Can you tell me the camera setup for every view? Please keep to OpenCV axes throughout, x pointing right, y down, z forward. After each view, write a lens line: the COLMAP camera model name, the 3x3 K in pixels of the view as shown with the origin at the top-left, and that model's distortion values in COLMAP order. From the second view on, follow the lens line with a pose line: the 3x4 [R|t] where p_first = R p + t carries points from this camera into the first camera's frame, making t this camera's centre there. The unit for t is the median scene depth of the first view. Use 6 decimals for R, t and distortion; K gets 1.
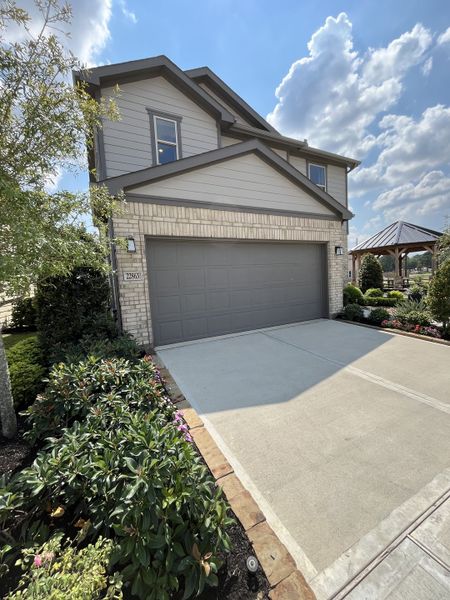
lens RADIAL K [[243.2, 0, 228.5], [0, 243.2, 300.6], [0, 0, 1]] dist [0.002914, -0.000085]
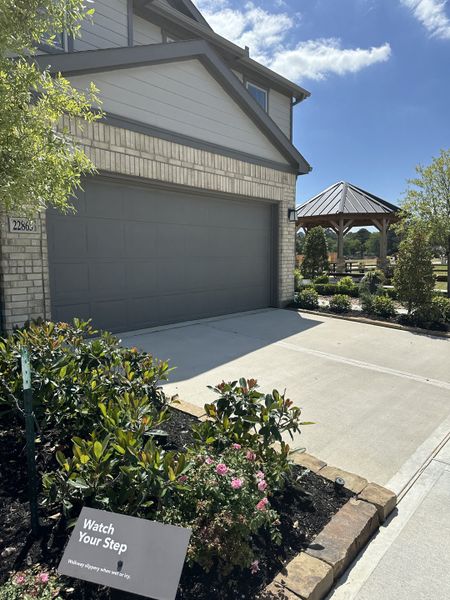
lens RADIAL K [[423.4, 0, 225.0], [0, 423.4, 300.0], [0, 0, 1]] dist [0.109447, -0.166139]
pose [[0.926399, 0.010332, 0.376401, -0.271527], [-0.013814, 0.999883, 0.006553, 0.057209], [-0.376290, -0.011270, 0.926434, -0.147663]]
